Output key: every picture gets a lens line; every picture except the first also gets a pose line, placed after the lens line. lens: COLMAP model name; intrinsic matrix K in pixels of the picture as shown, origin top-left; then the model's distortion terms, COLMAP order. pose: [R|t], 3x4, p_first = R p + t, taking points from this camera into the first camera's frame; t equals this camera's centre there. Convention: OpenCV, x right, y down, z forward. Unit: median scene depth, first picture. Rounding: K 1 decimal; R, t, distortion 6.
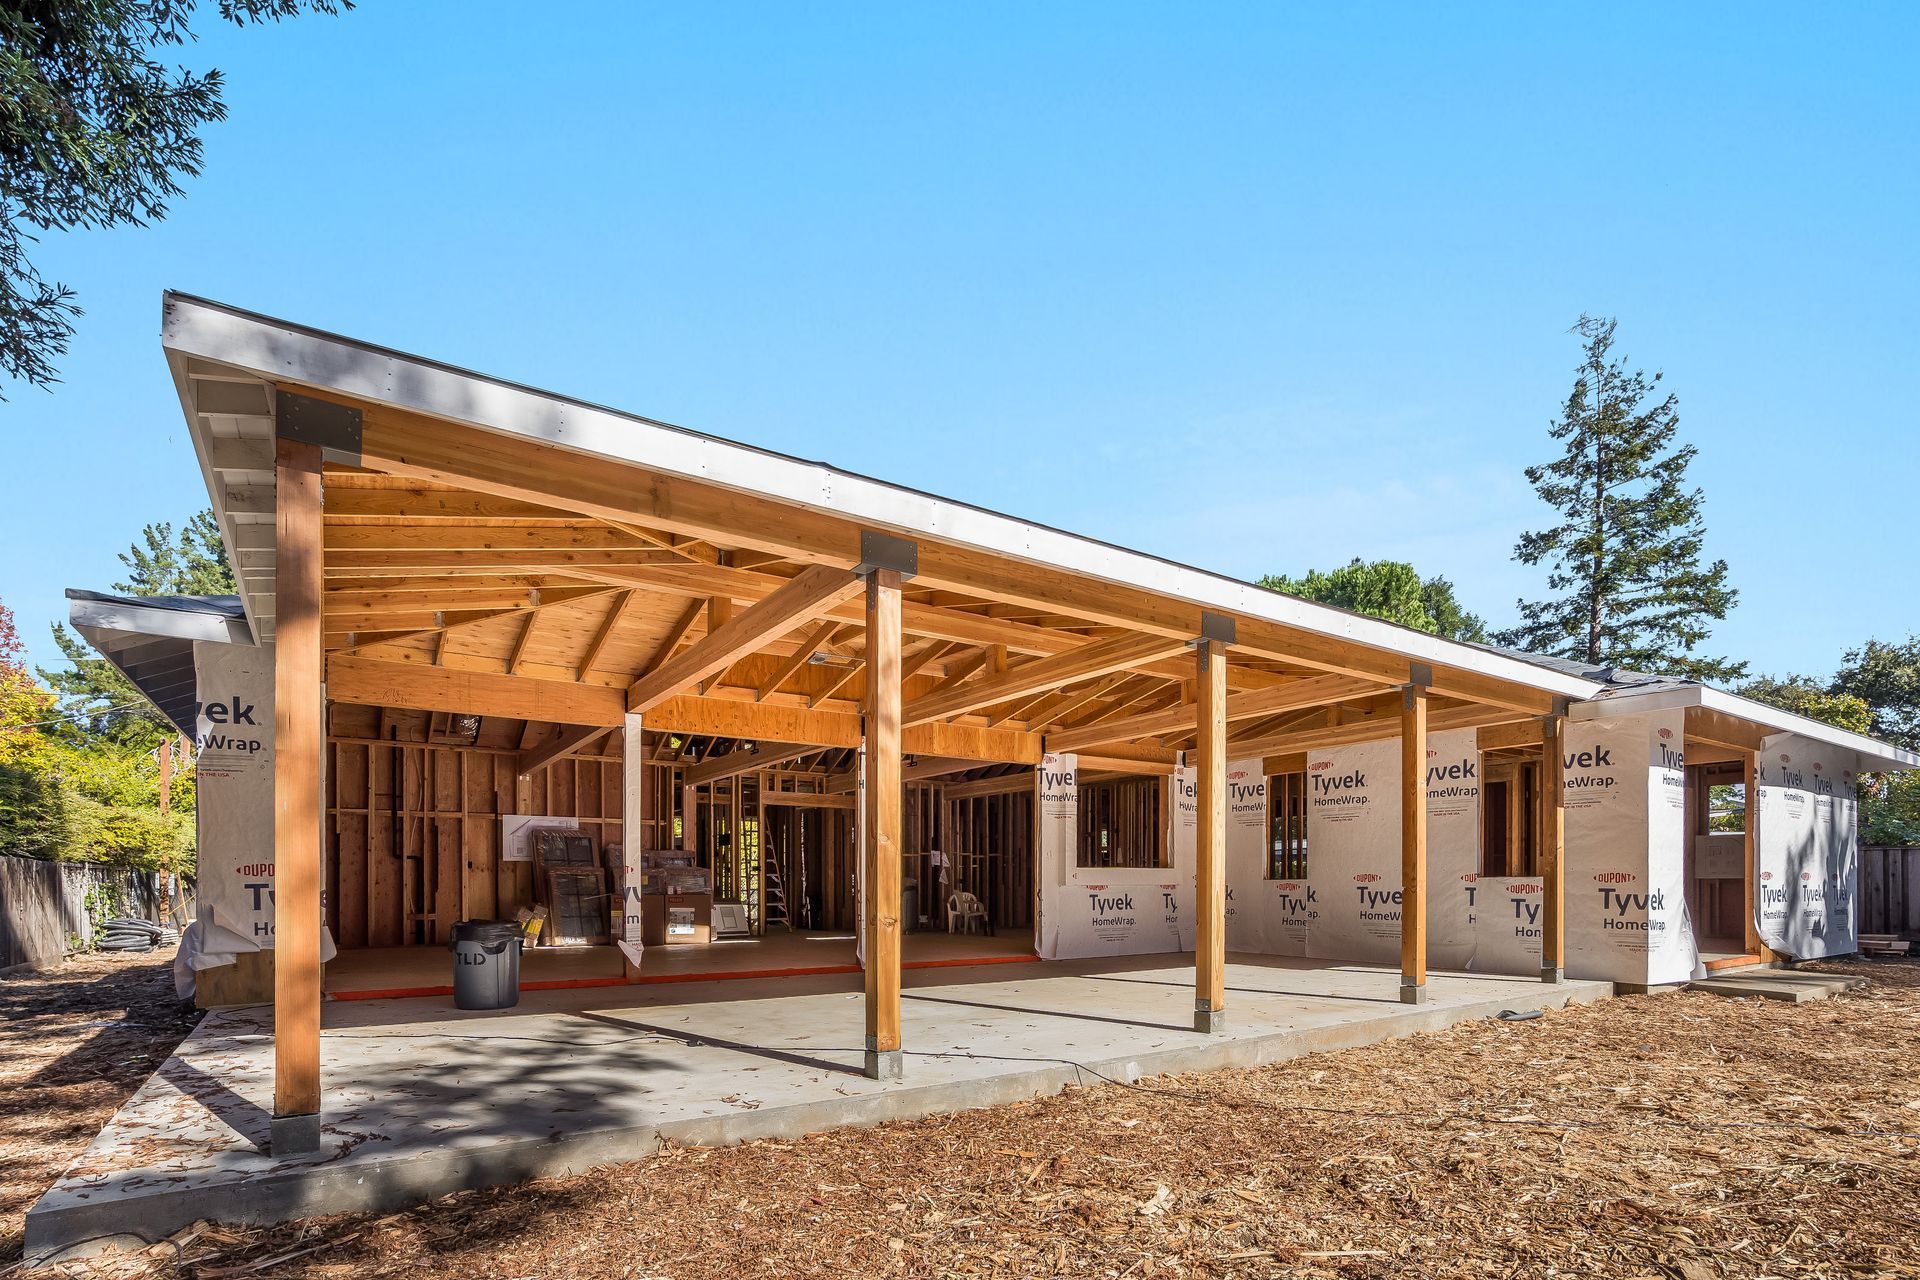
lens RADIAL K [[940.3, 0, 957.6], [0, 940.3, 855.8], [0, 0, 1]] dist [-0.017428, 0.000069]
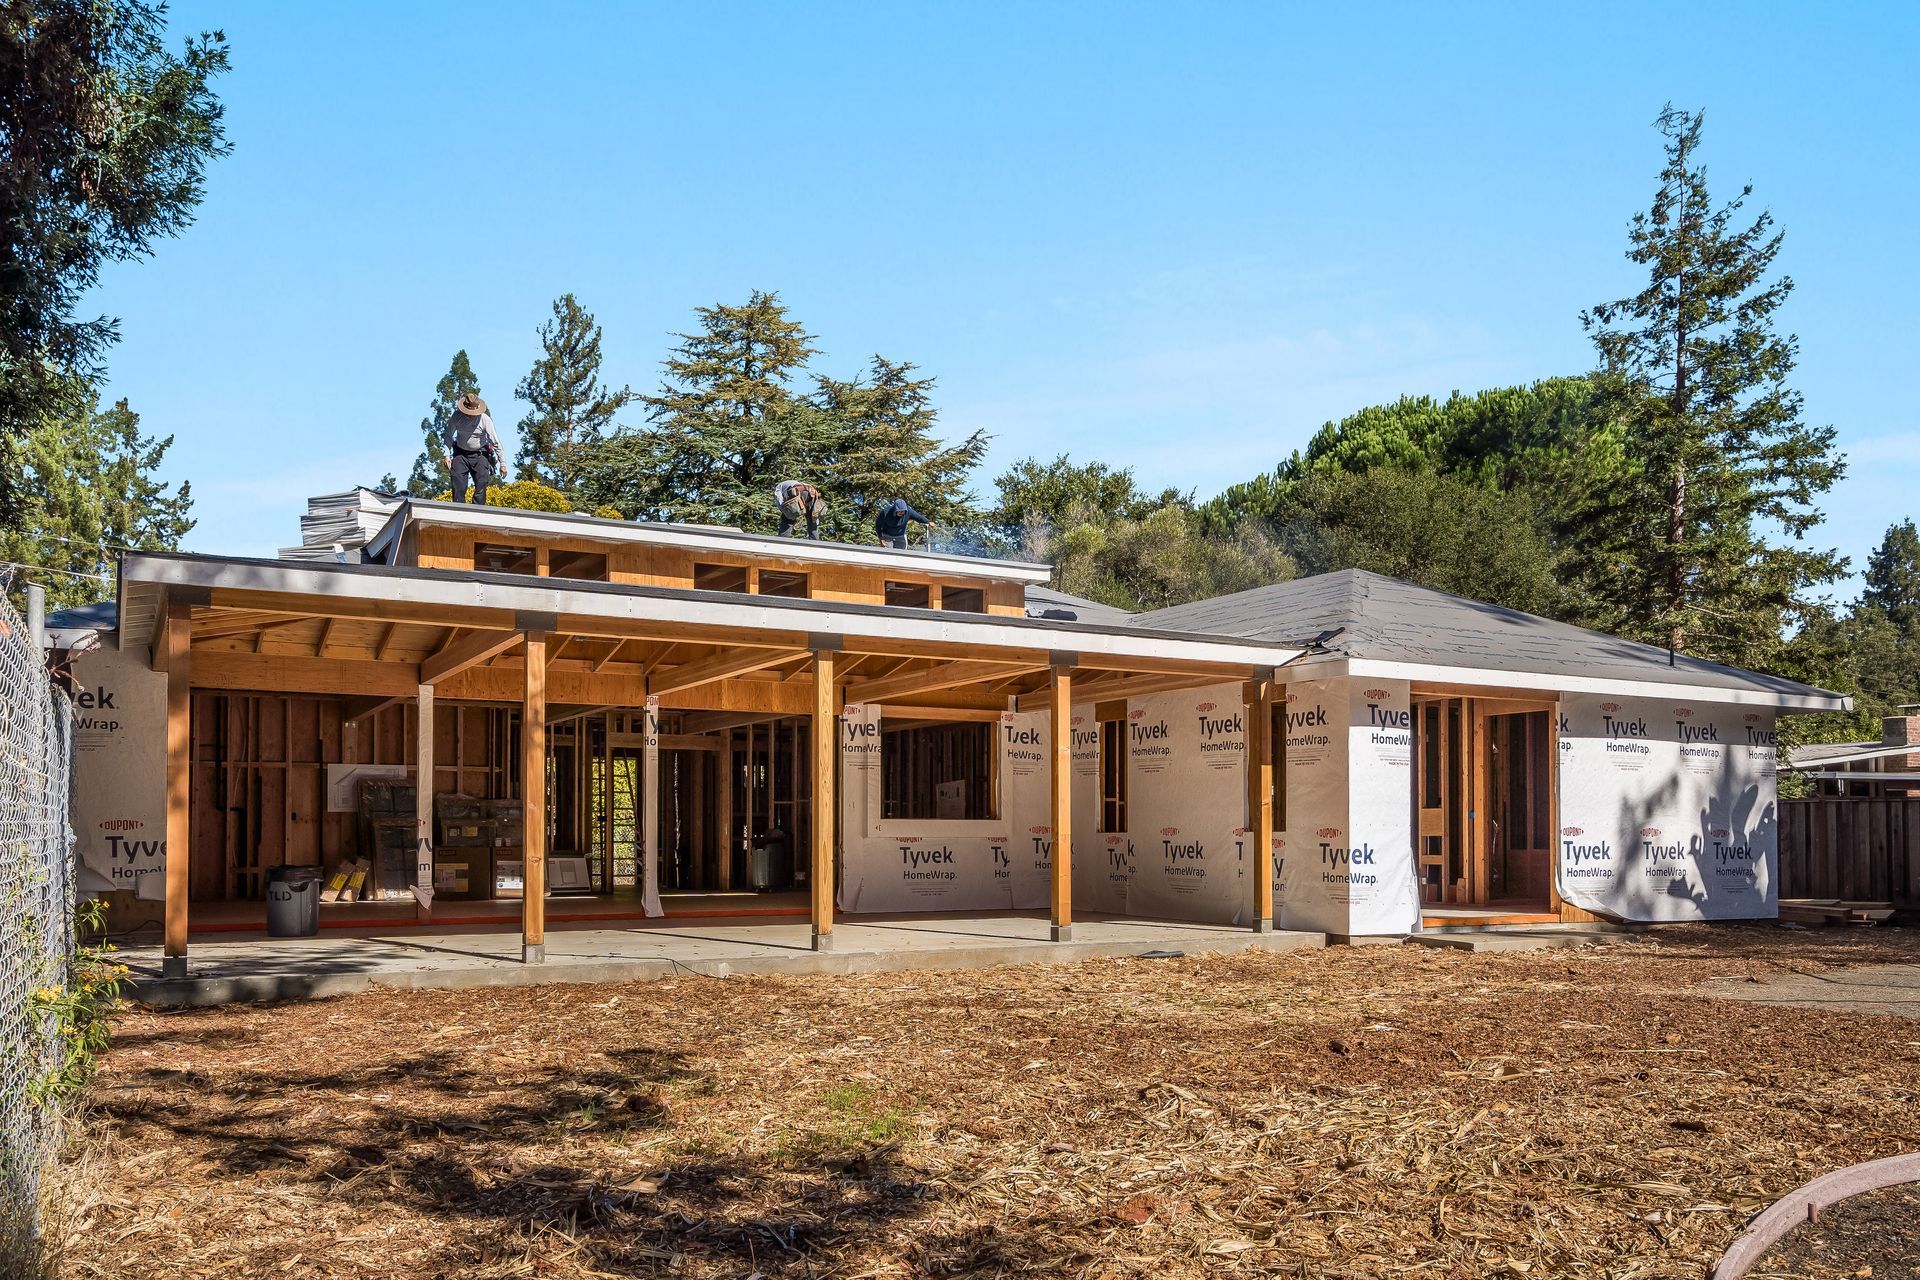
lens RADIAL K [[1499.9, 0, 929.2], [0, 1499.9, 750.4], [0, 0, 1]] dist [0.036761, 0.001796]
pose [[0.995079, -0.003334, -0.099031, 0.300037], [0.000602, 0.999619, -0.027606, -0.015191], [0.099085, 0.027410, 0.994701, -0.510873]]
